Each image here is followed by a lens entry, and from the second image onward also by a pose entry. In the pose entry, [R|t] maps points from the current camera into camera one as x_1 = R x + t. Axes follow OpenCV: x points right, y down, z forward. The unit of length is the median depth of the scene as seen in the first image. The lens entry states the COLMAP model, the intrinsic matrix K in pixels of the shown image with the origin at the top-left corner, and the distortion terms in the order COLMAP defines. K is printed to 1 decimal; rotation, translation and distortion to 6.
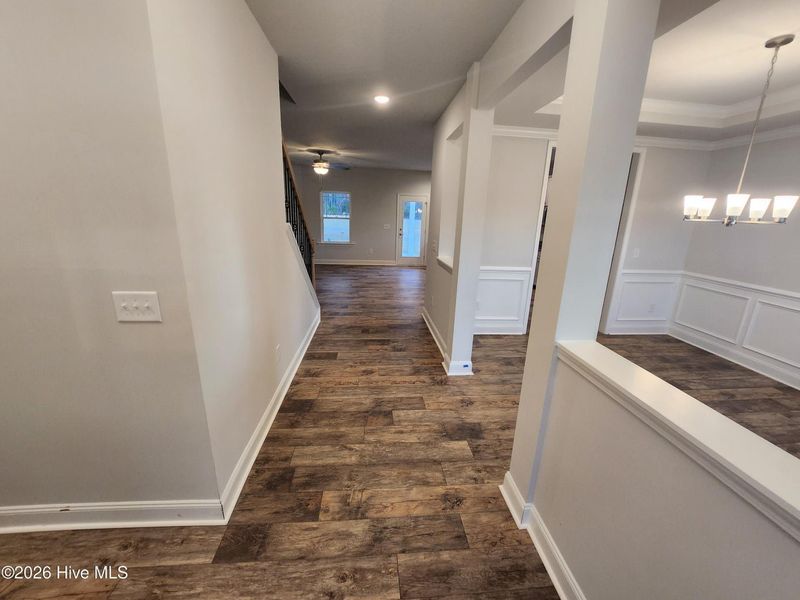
lens RADIAL K [[313.0, 0, 402.3], [0, 313.0, 296.0], [0, 0, 1]] dist [-0.001294, -0.000056]
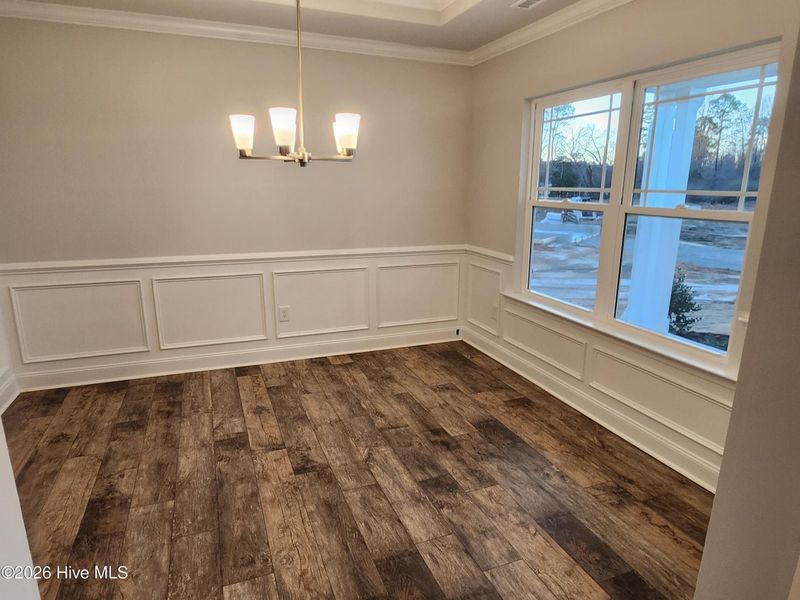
lens RADIAL K [[492.4, 0, 400.0], [0, 492.4, 300.0], [0, 0, 1]] dist [0.005870, 0.001211]
pose [[-0.278260, -0.268574, 0.922192, 0.008431], [0.228685, 0.913977, 0.335185, -0.202735], [-0.932885, 0.304160, -0.192905, 0.835996]]
